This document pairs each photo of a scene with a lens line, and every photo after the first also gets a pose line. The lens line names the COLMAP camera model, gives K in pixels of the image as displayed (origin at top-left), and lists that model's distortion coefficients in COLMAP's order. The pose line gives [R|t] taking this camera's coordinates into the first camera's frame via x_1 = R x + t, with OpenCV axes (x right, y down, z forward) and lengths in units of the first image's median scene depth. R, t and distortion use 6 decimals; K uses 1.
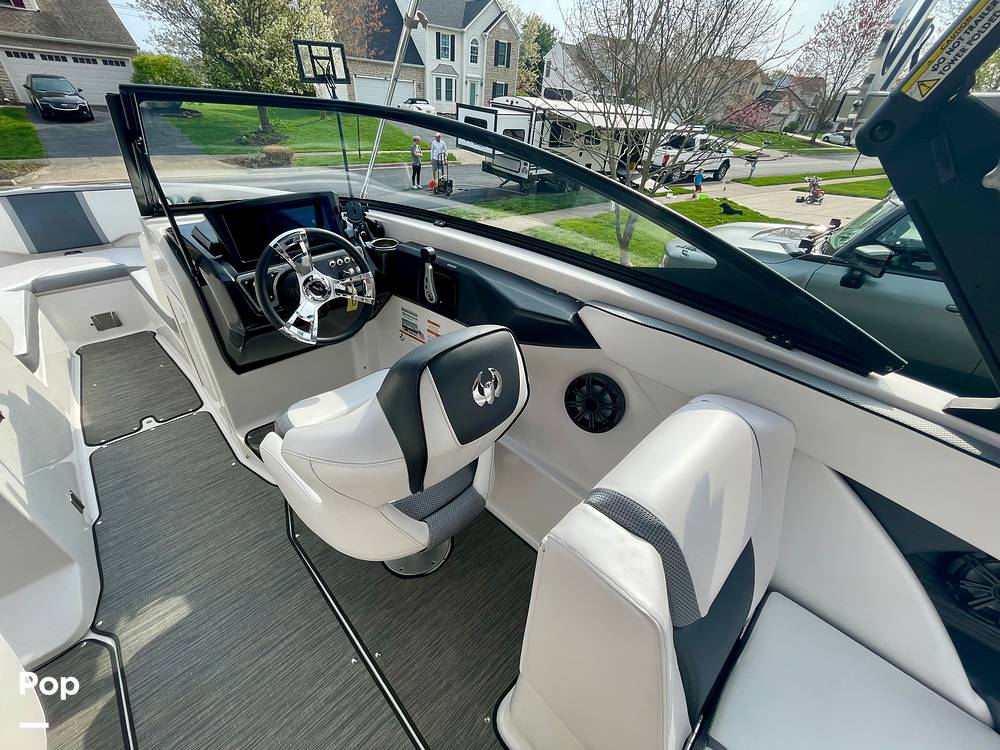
lens RADIAL K [[400.0, 0, 495.2], [0, 400.0, 382.0], [0, 0, 1]] dist [0.000718, -0.001646]
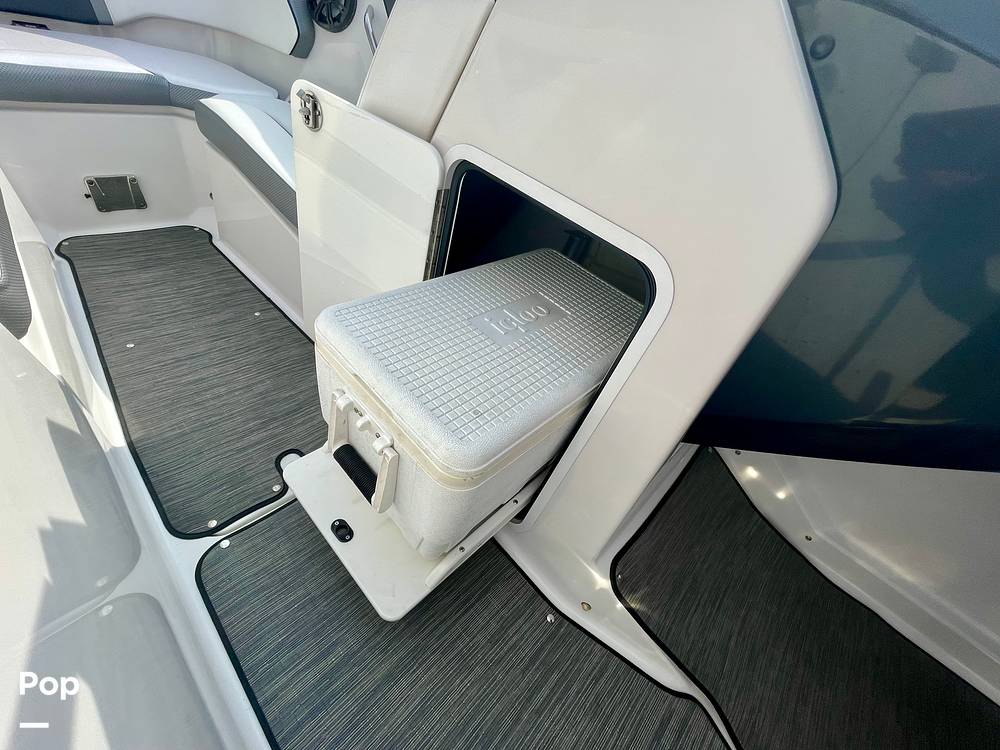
lens RADIAL K [[400.0, 0, 494.0], [0, 400.0, 374.2], [0, 0, 1]] dist [0.000718, -0.001646]
pose [[0.978608, 0.137204, 0.153301, -0.563906], [-0.159299, 0.976878, 0.142591, -0.078914], [-0.130193, -0.163962, 0.977838, 0.419721]]
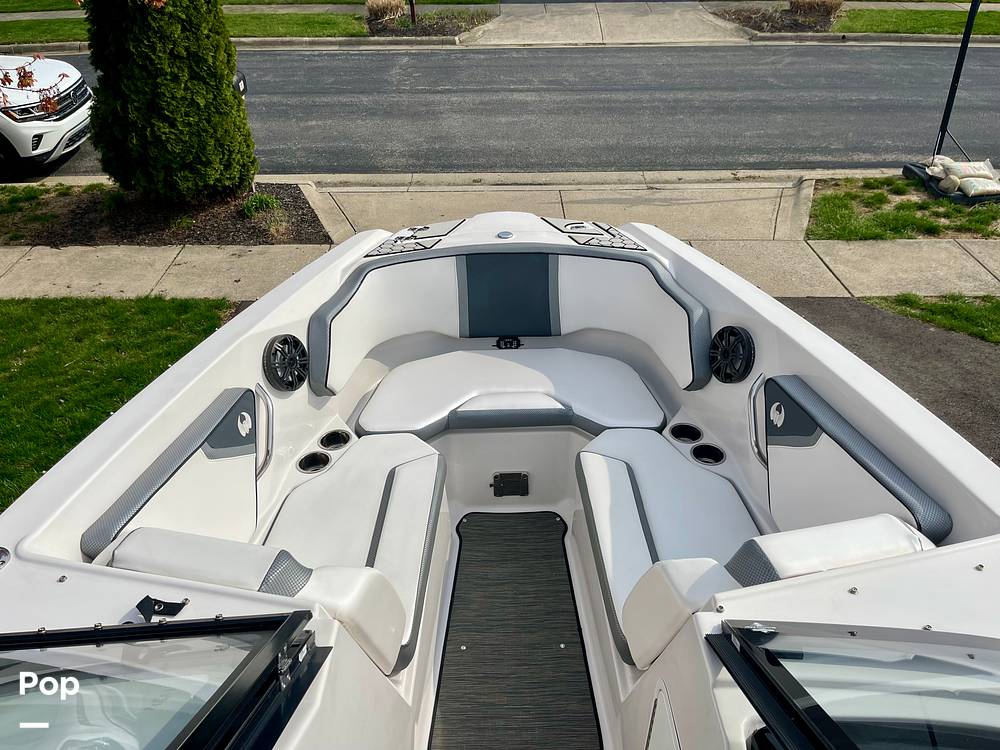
lens RADIAL K [[744.5, 0, 494.1], [0, 744.5, 380.6], [0, 0, 1]] dist [-0.002689, 0.000438]
pose [[0.715861, 0.348401, -0.605111, -0.401688], [-0.350457, 0.928835, 0.120191, -0.410642], [0.603923, 0.126025, 0.787016, 0.132087]]
